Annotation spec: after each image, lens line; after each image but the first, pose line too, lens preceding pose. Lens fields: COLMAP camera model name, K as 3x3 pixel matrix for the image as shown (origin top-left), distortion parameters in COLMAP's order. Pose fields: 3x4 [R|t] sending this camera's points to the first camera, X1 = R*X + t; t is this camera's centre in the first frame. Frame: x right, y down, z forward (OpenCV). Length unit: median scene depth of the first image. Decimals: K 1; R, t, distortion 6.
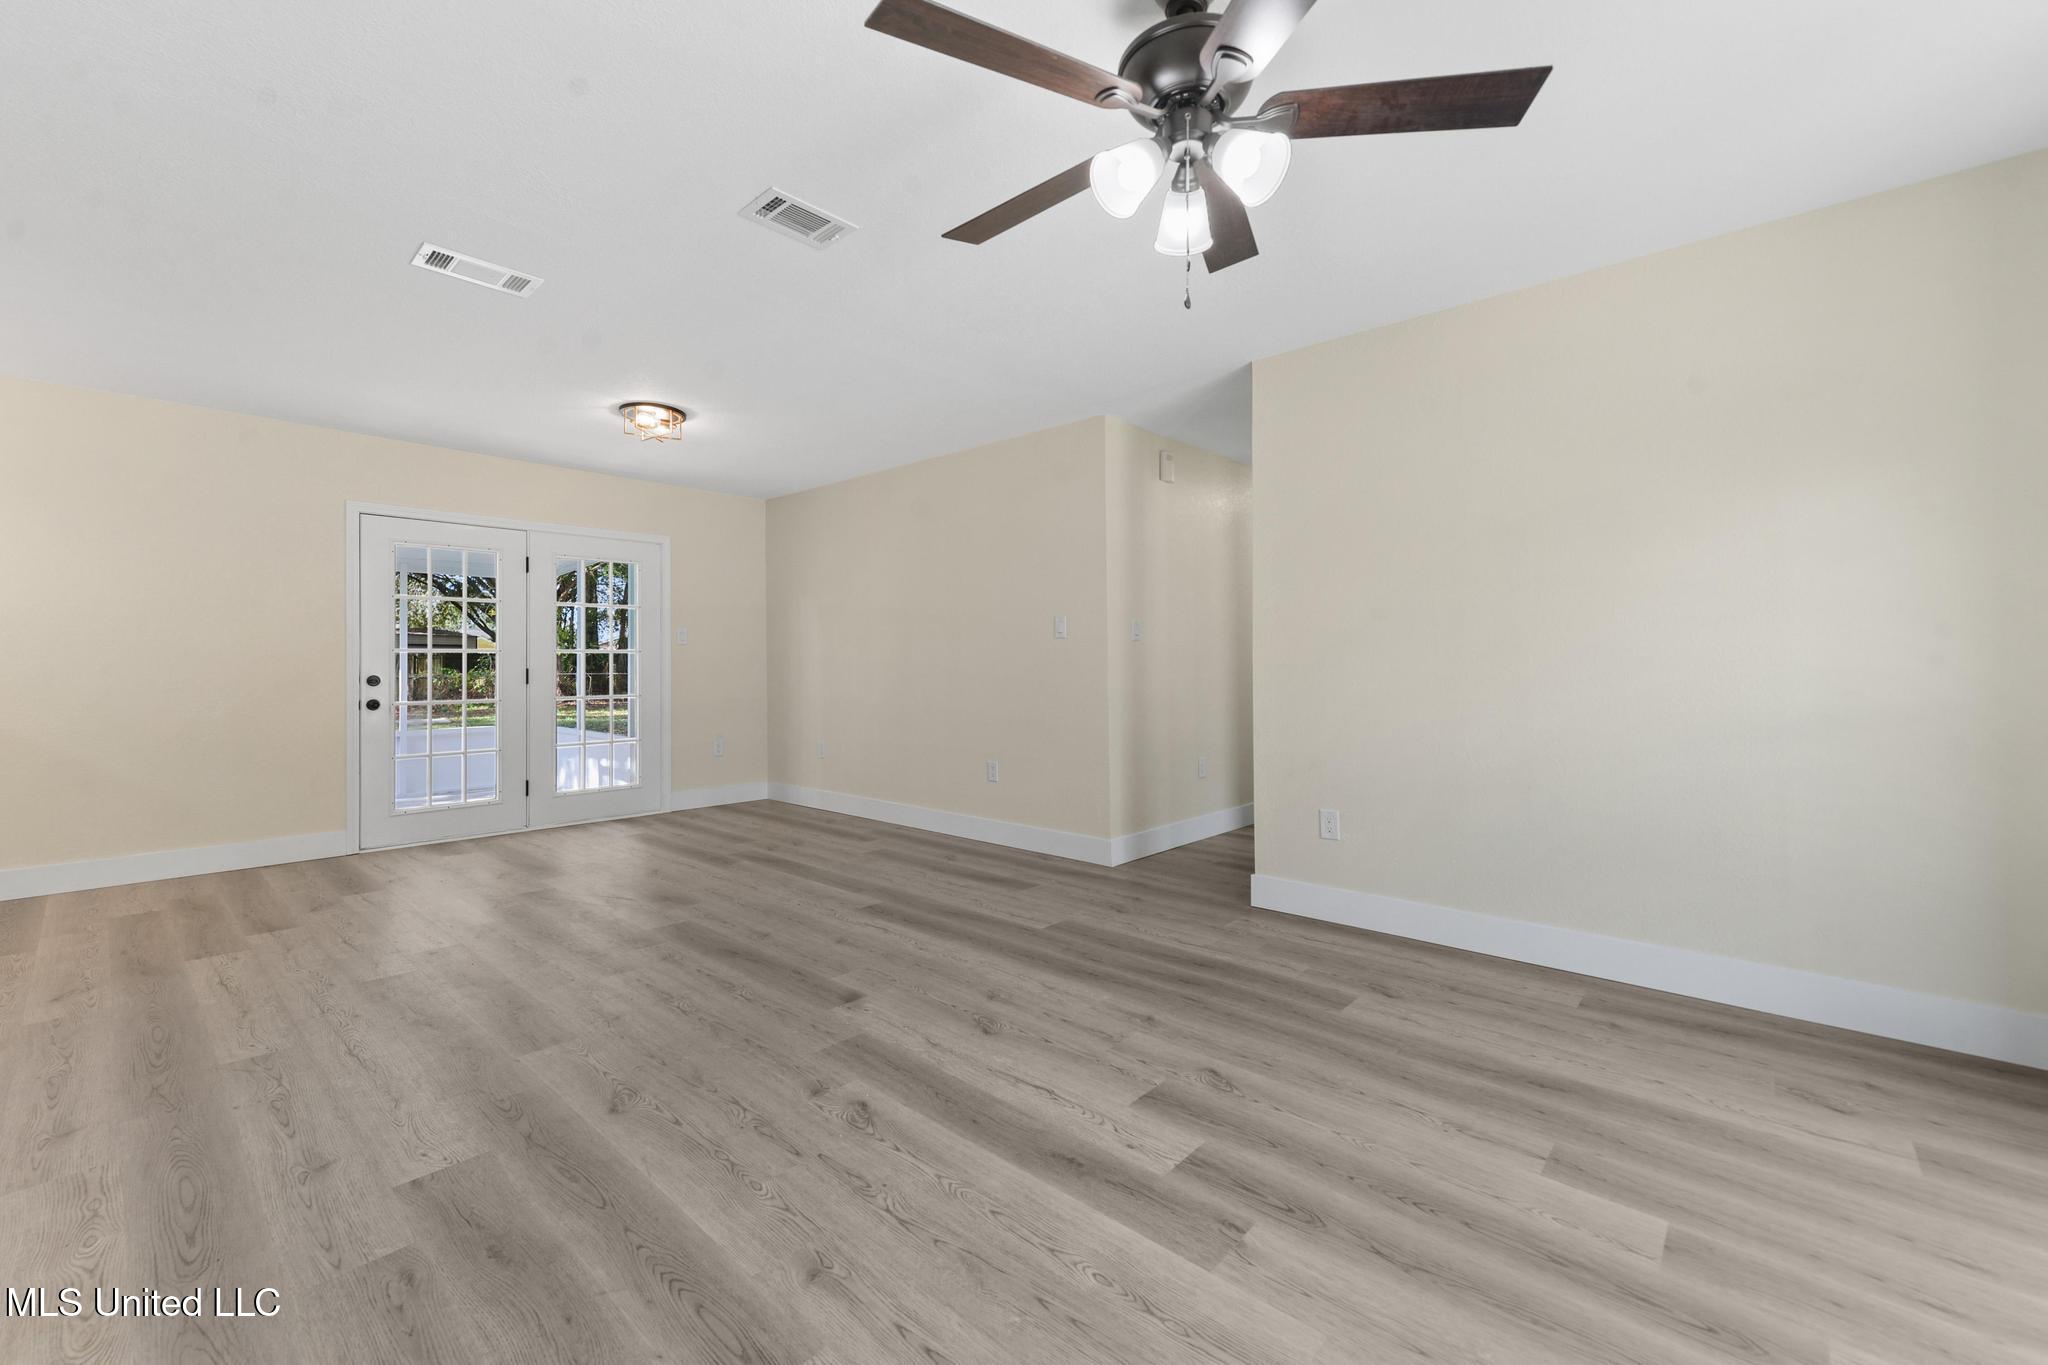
lens RADIAL K [[826.6, 0, 998.7], [0, 826.6, 674.9], [0, 0, 1]] dist [0.011156, -0.000032]
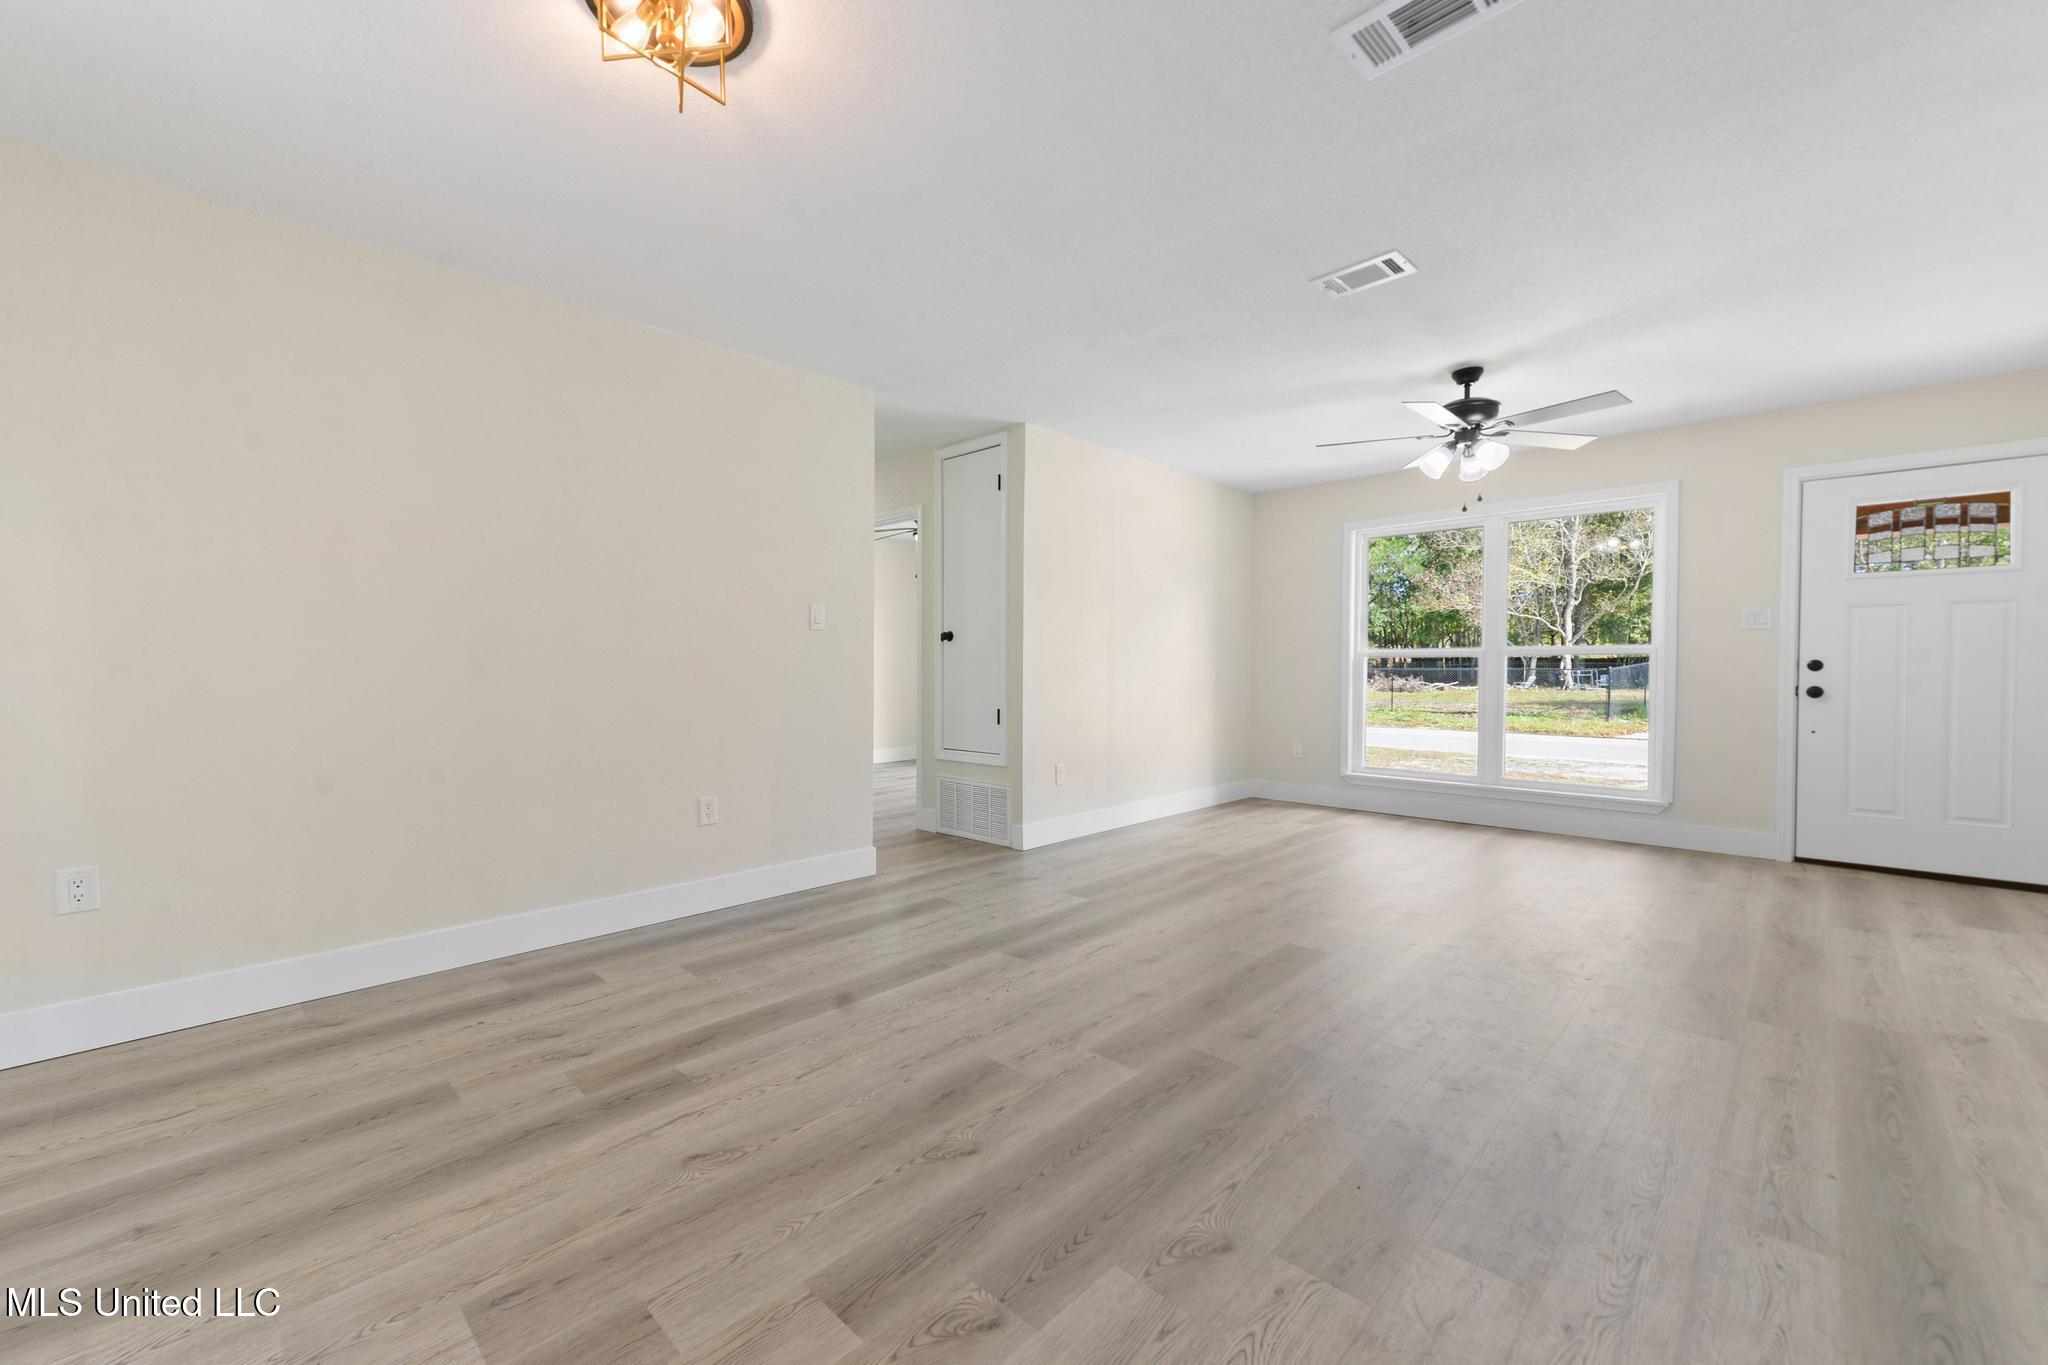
lens RADIAL K [[826.6, 0, 998.7], [0, 826.6, 674.9], [0, 0, 1]] dist [0.011156, -0.000032]
pose [[0.030175, -0.010740, 0.999487, -1.317229], [0.006216, 0.999925, 0.010557, -0.010822], [-0.999525, 0.005894, 0.030239, 1.341224]]
